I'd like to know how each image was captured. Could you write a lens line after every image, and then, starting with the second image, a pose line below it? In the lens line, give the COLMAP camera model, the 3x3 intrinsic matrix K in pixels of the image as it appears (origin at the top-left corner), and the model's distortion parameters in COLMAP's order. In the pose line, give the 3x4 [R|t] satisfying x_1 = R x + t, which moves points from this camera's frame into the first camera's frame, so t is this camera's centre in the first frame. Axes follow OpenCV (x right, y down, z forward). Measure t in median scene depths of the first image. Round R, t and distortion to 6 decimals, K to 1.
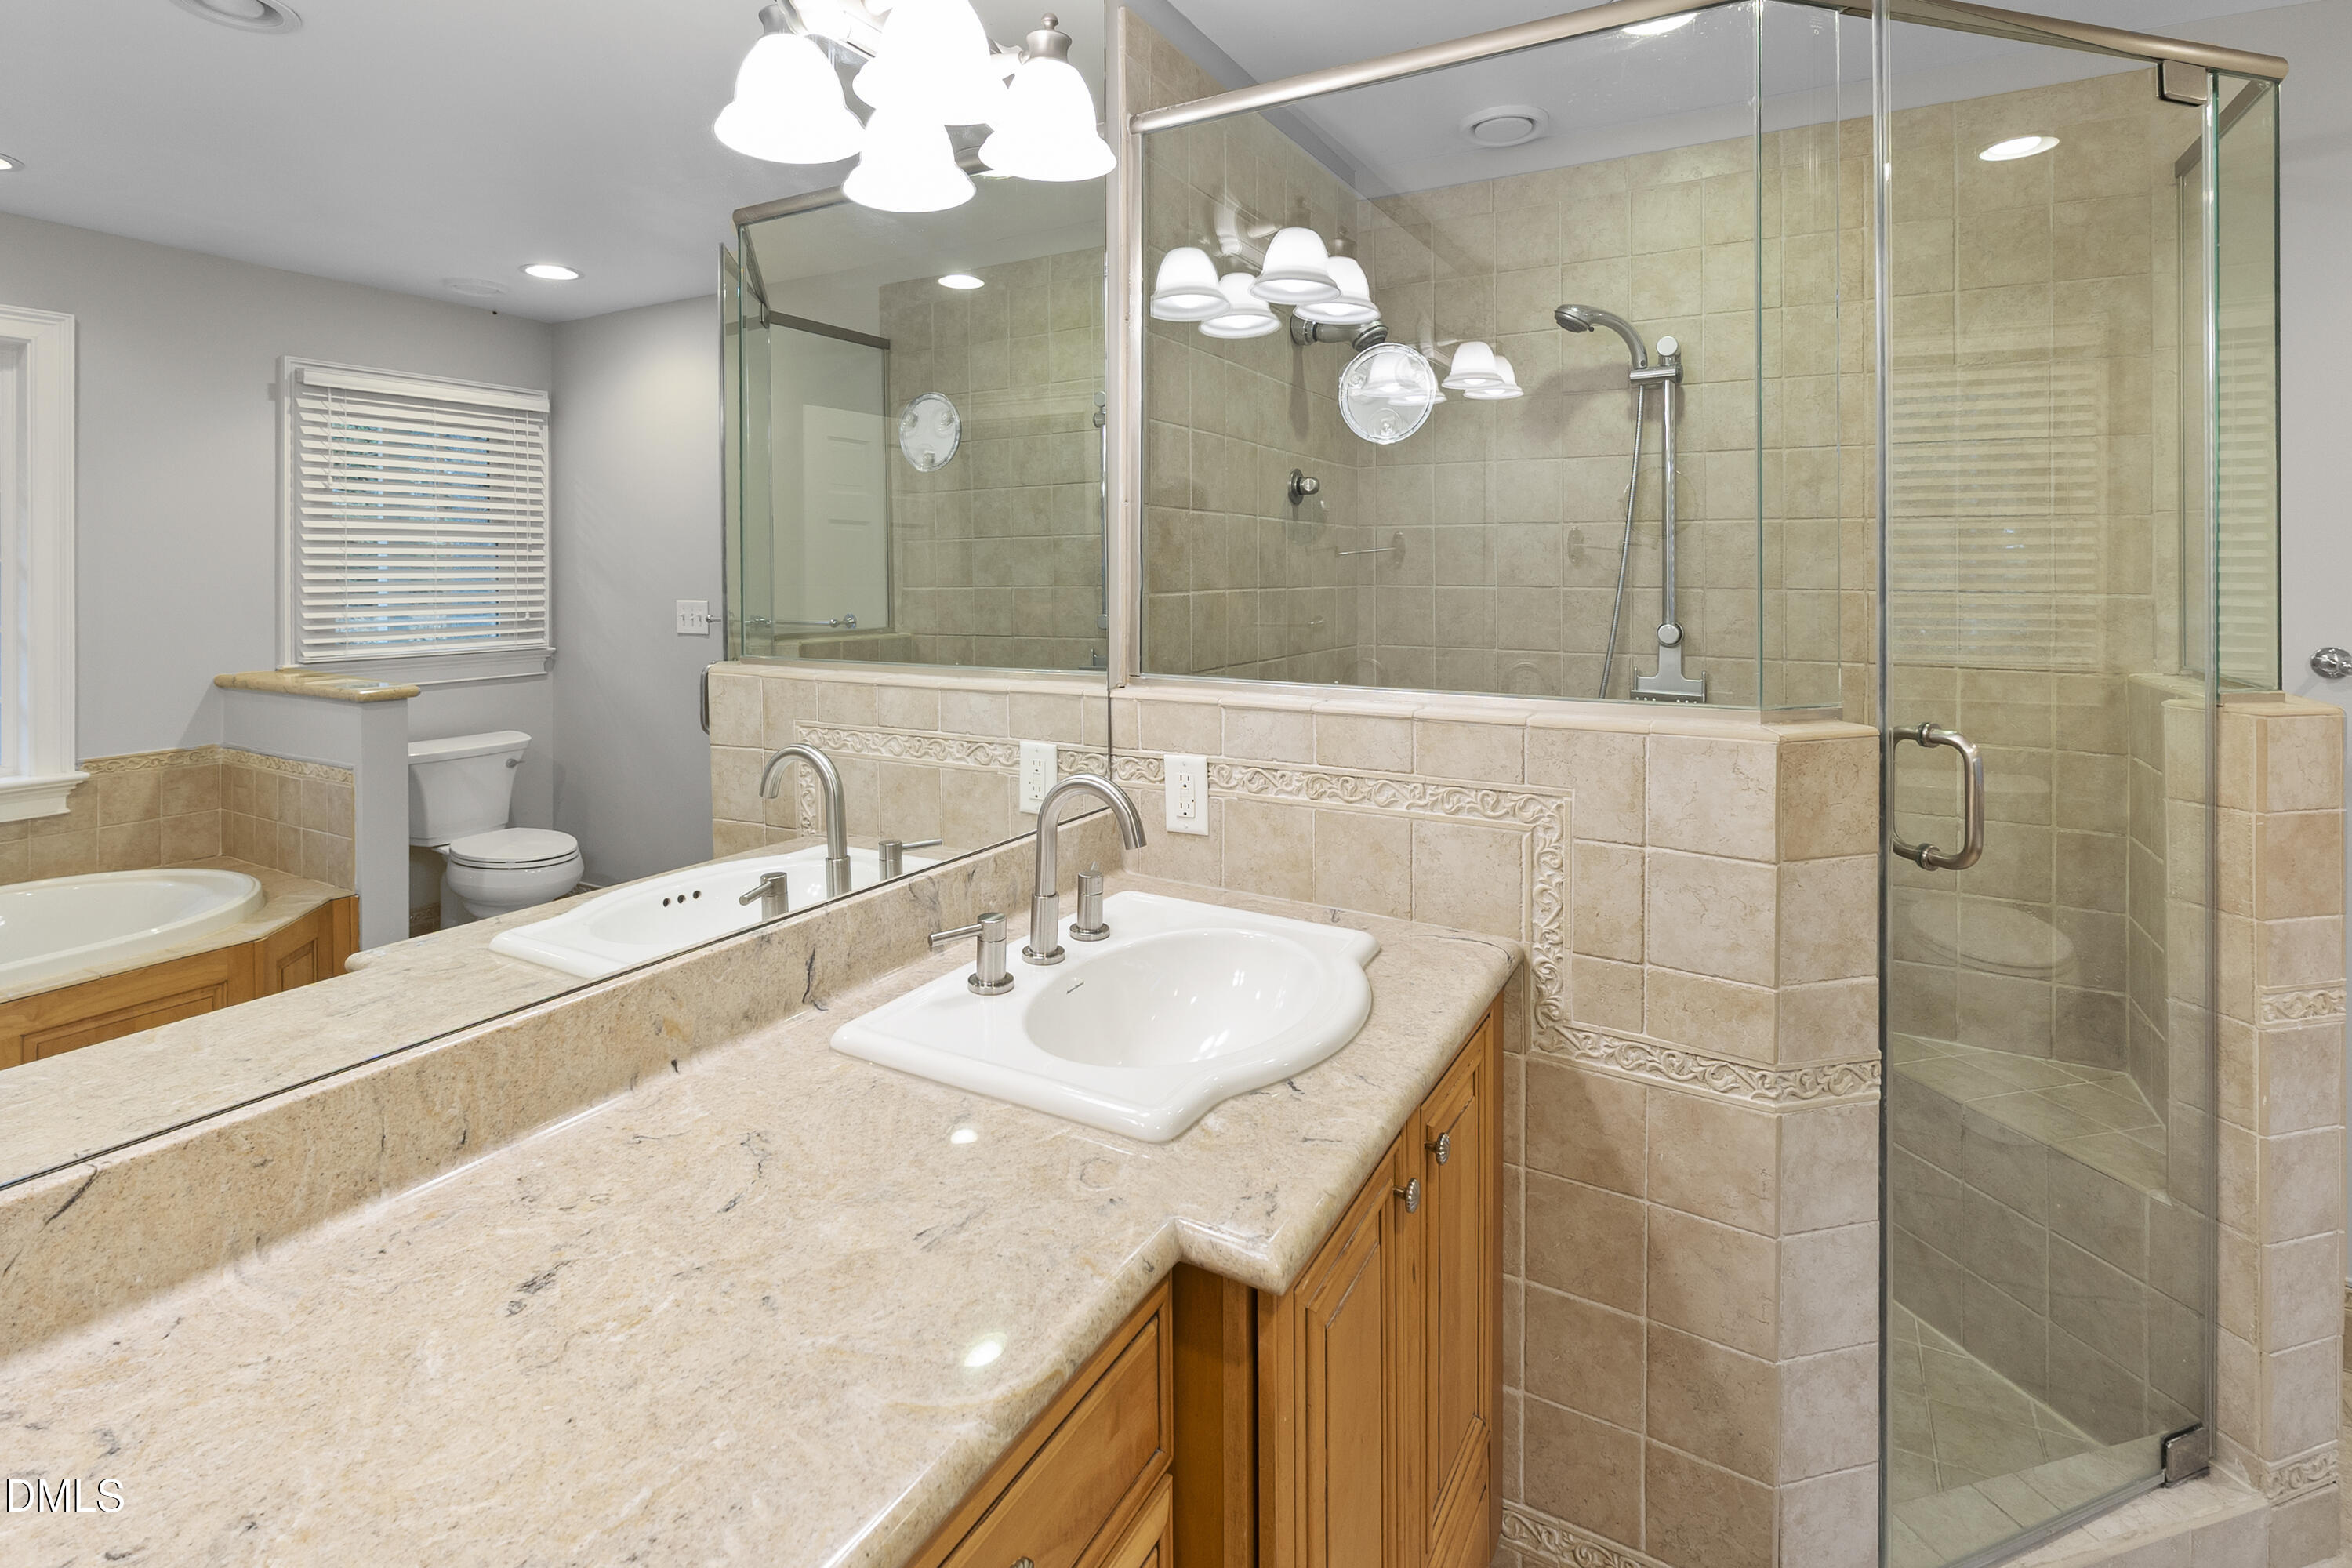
lens RADIAL K [[1113.2, 0, 1174.5], [0, 1113.2, 567.5], [0, 0, 1]] dist [-0.002909, 0.000706]
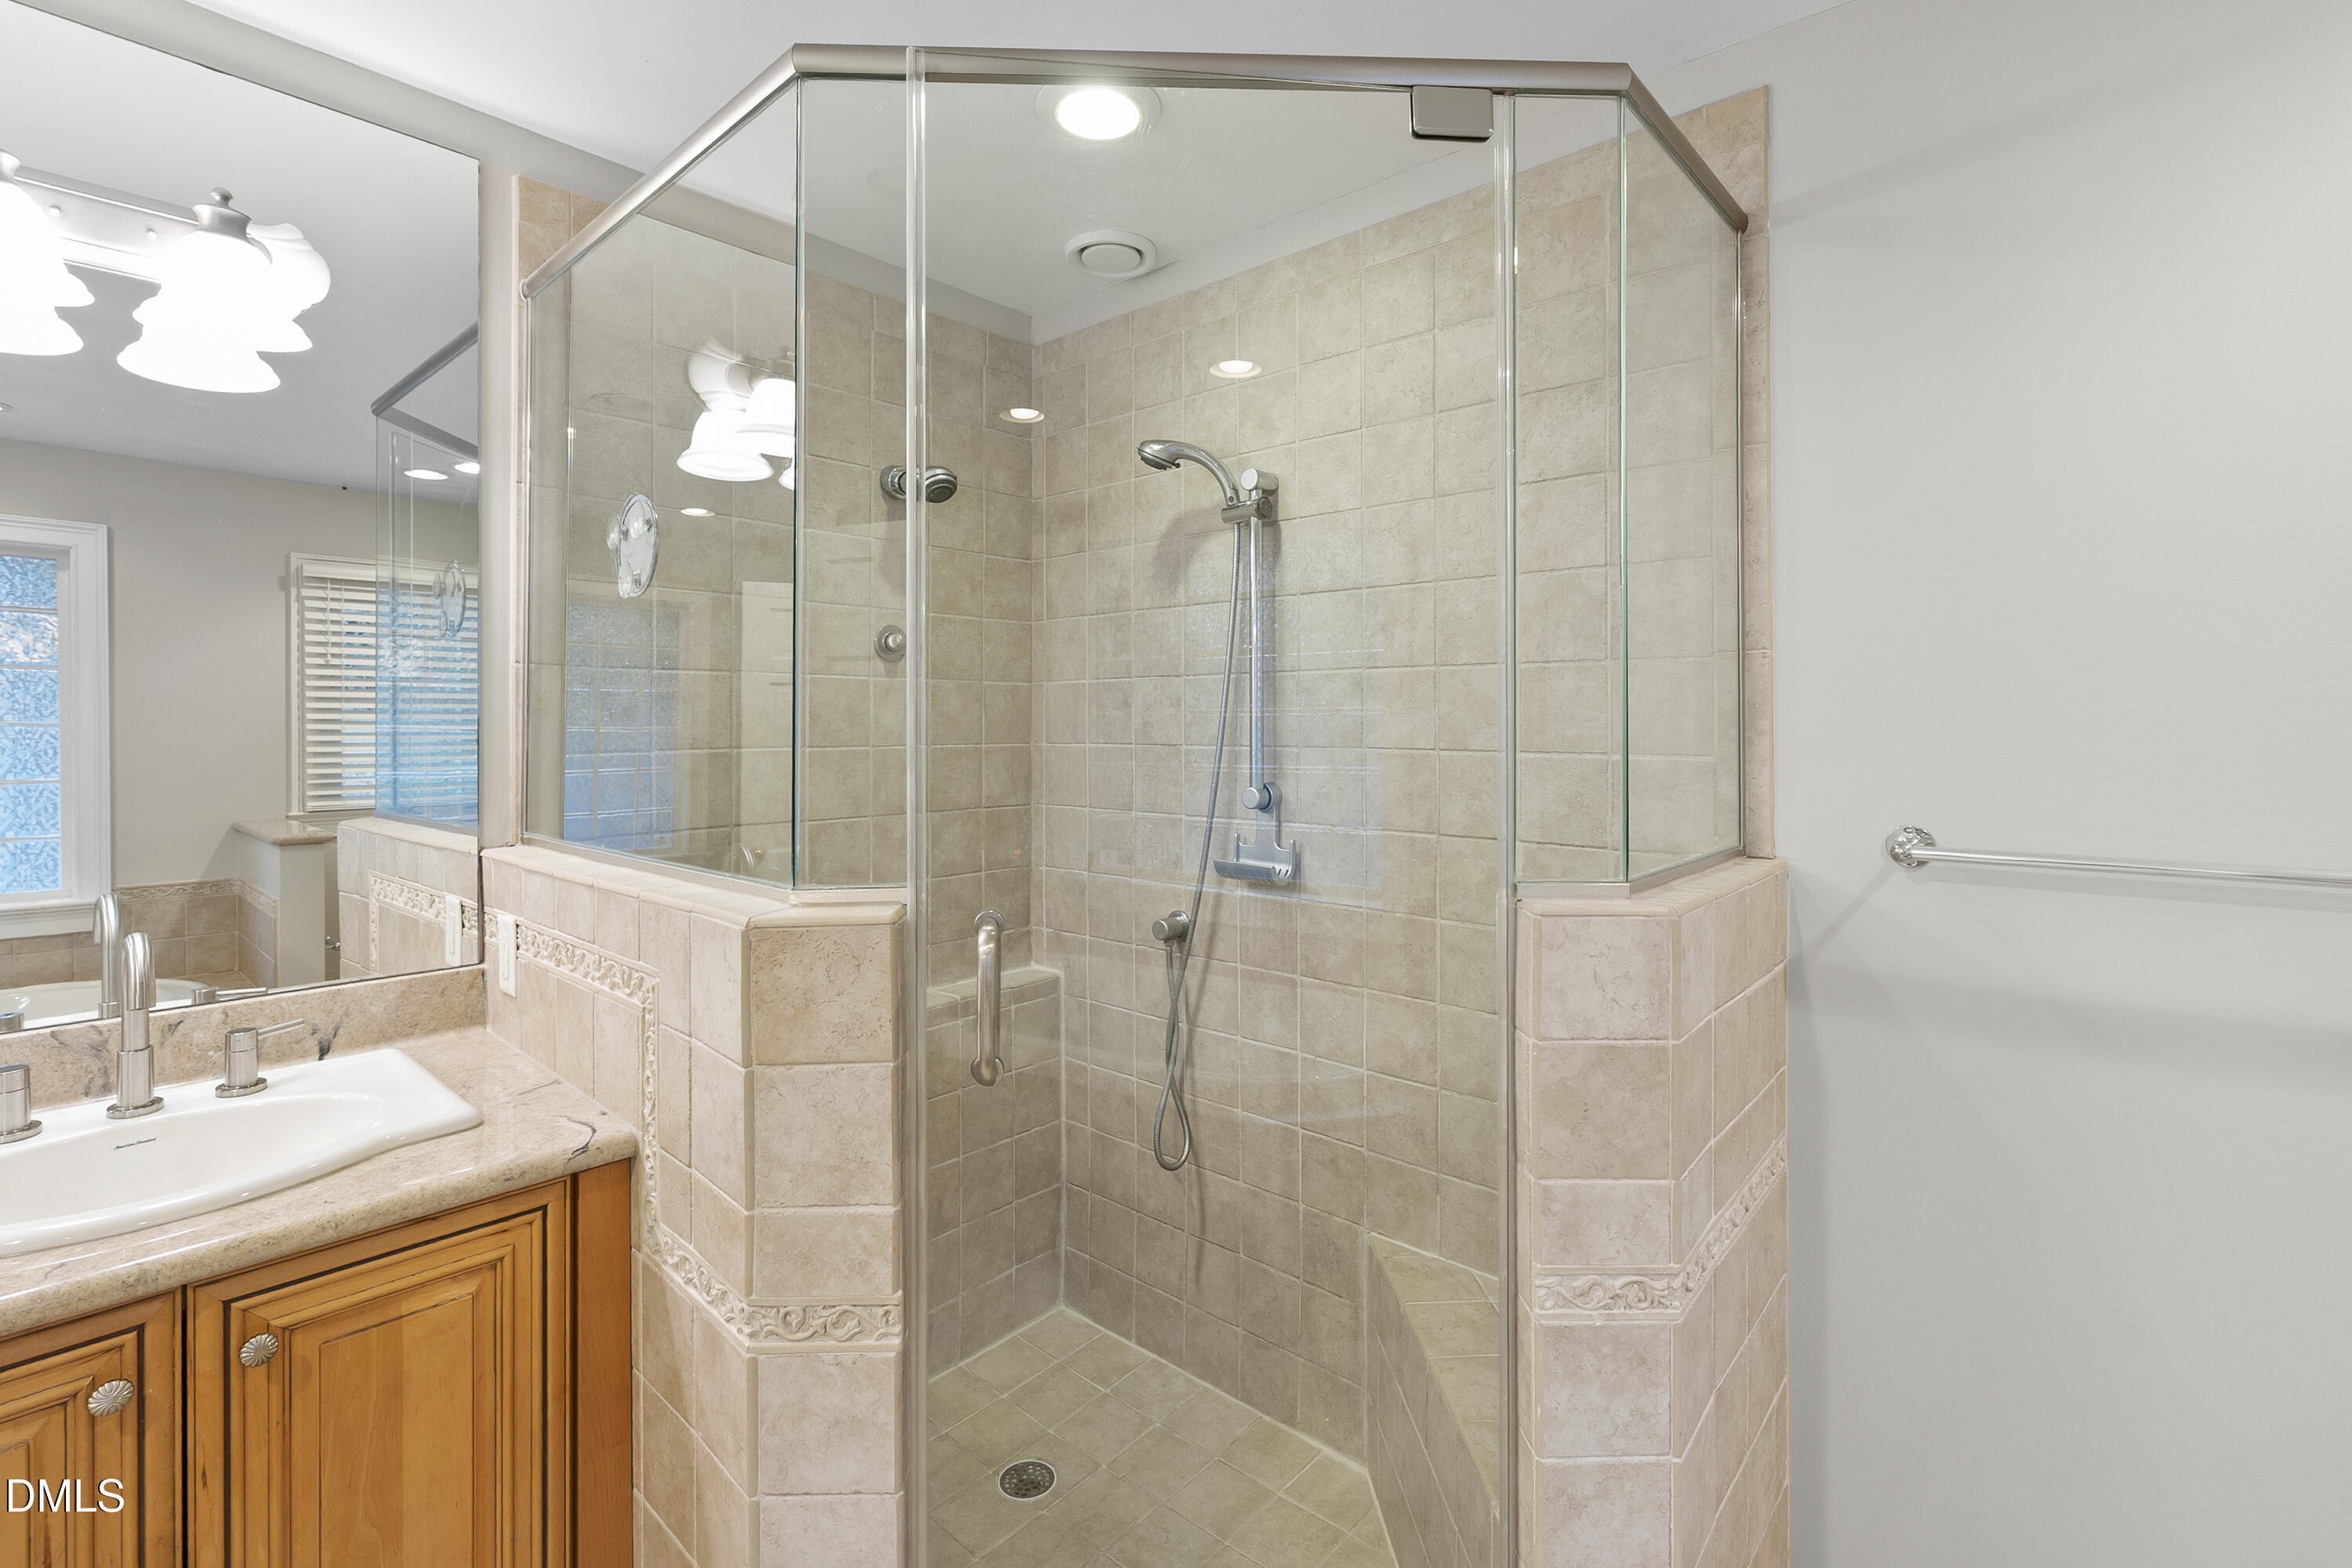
lens RADIAL K [[1066.0, 0, 1177.1], [0, 1066.0, 720.8], [0, 0, 1]] dist [-0.001797, 0.000258]
pose [[0.976161, -0.005457, -0.216980, 0.898818], [0.005044, 0.999984, -0.002457, -0.001207], [0.216990, 0.001303, 0.976173, 0.219362]]
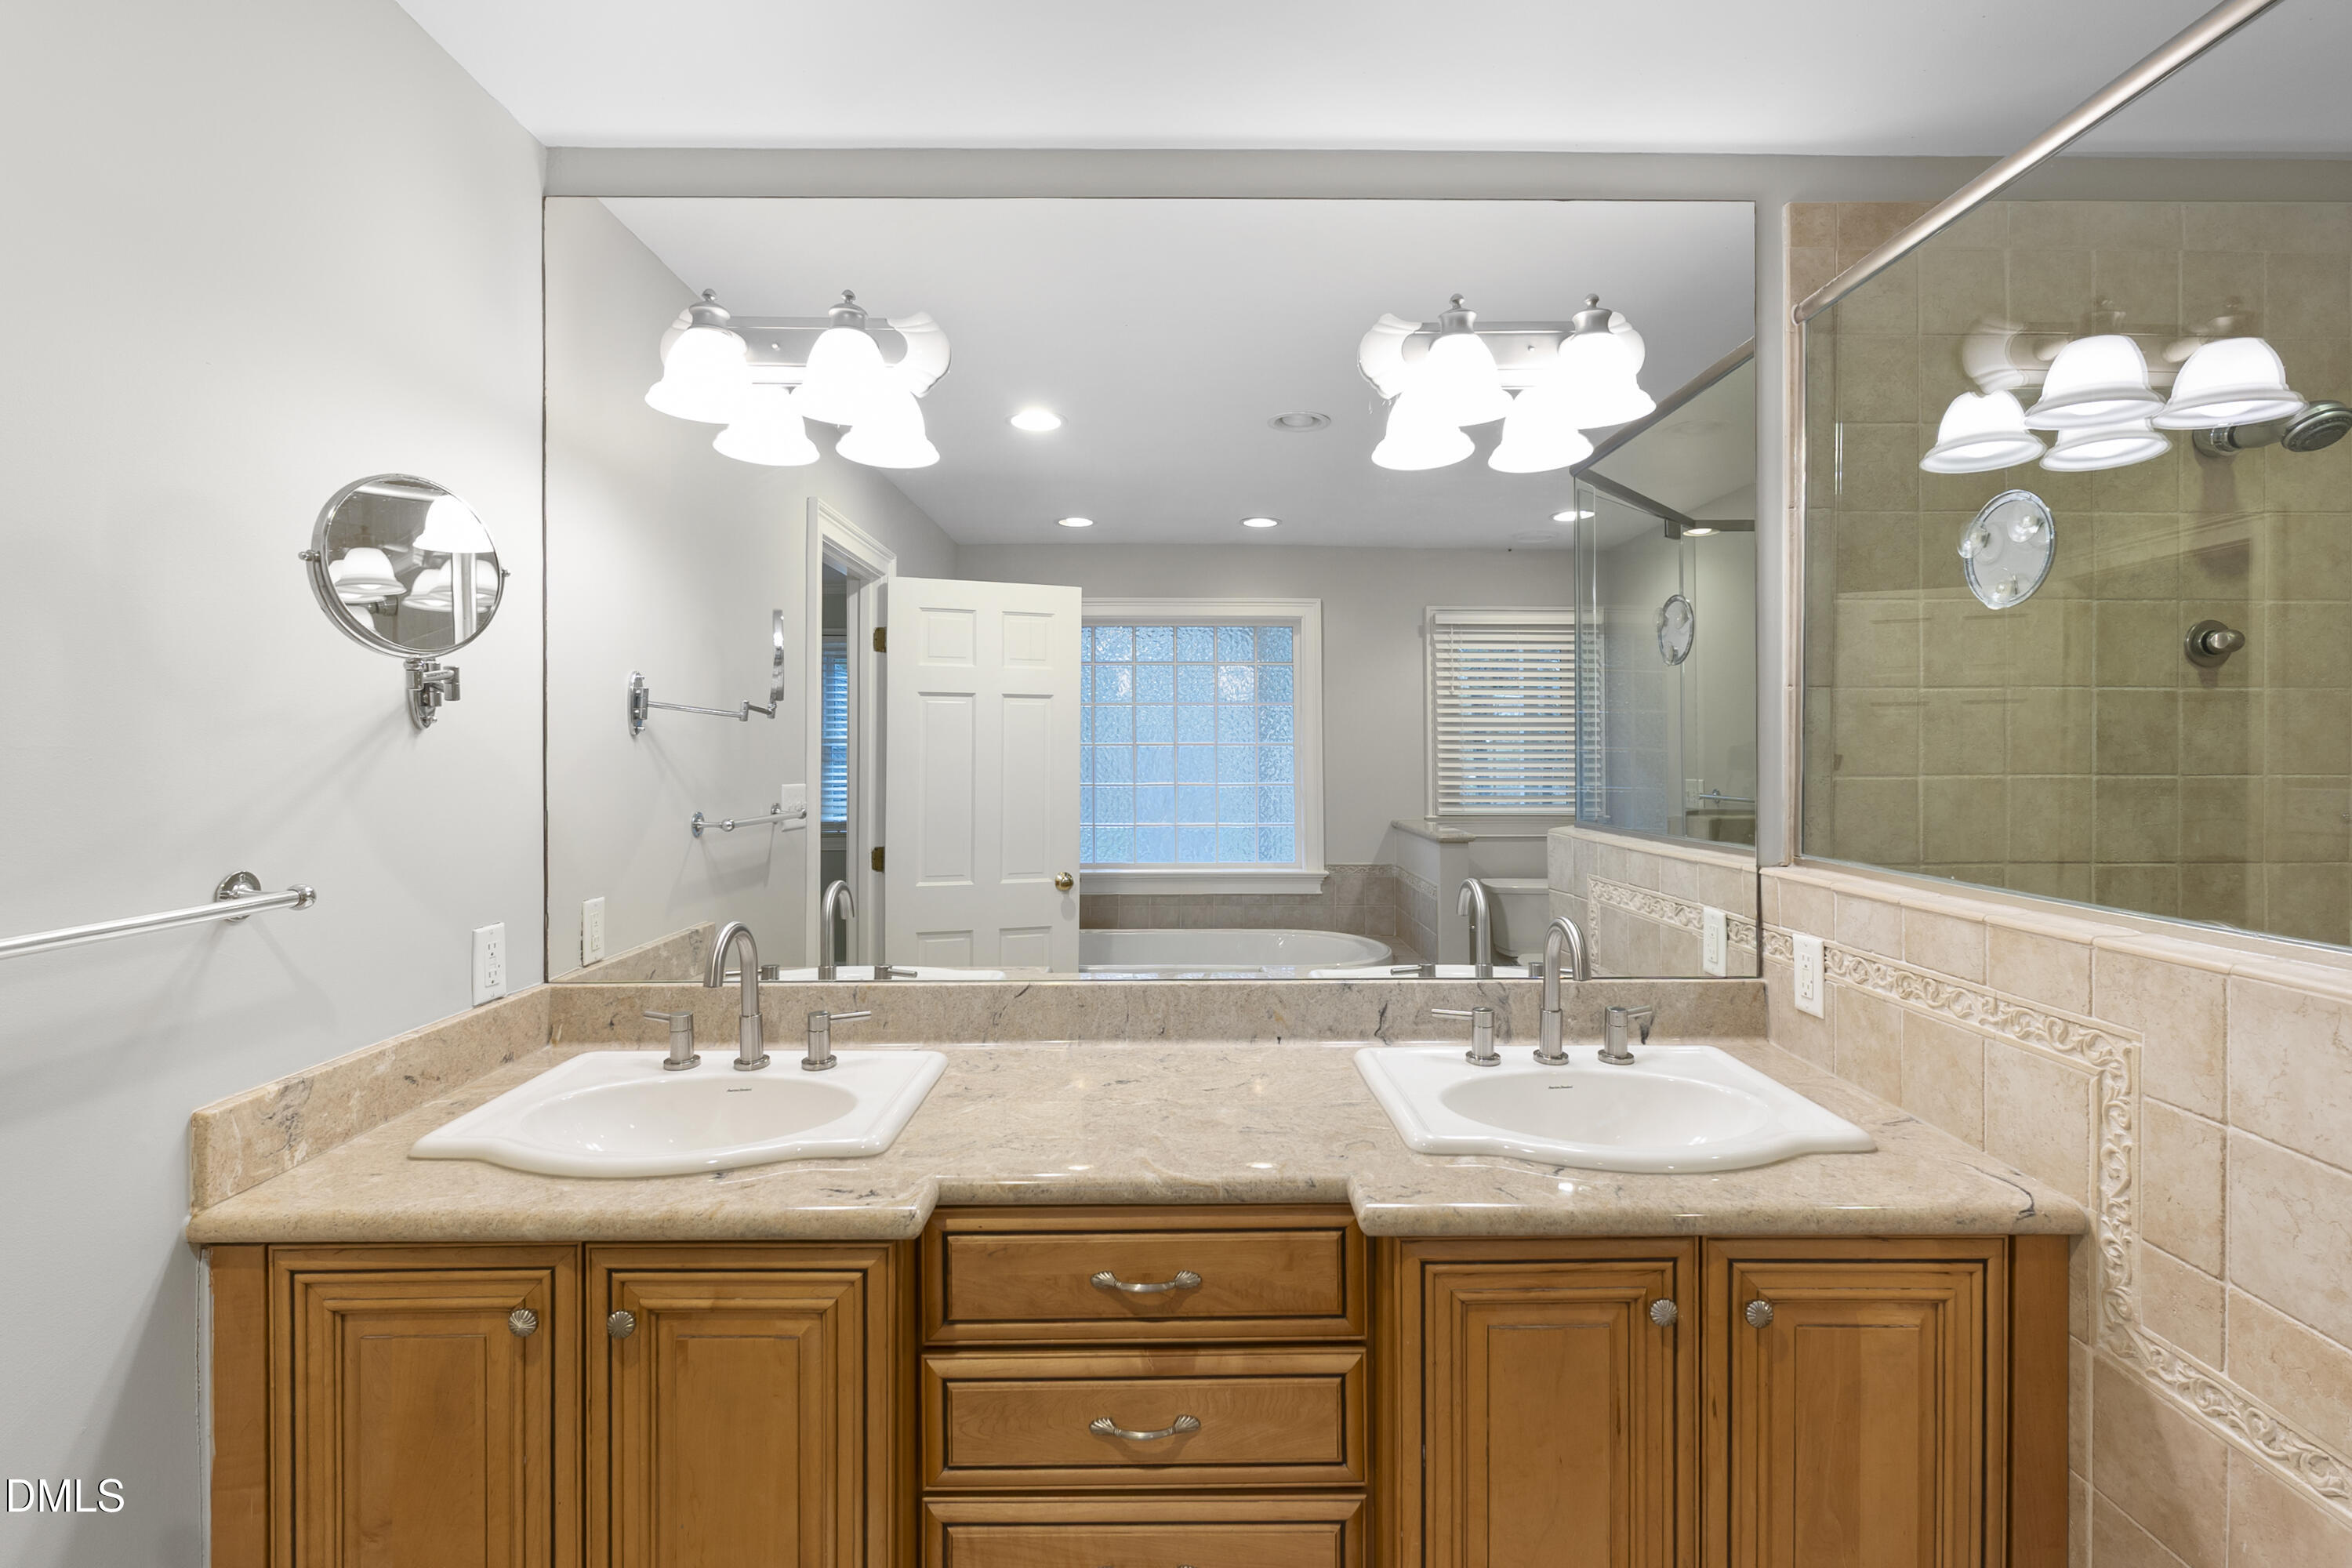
lens RADIAL K [[1060.4, 0, 1180.0], [0, 1060.4, 744.8], [0, 0, 1]] dist [-0.001547, 0.000160]
pose [[0.500275, -0.002701, -0.865862, 0.622055], [0.002620, 0.999995, -0.001606, -0.005419], [0.865862, -0.001465, 0.500280, 0.029420]]
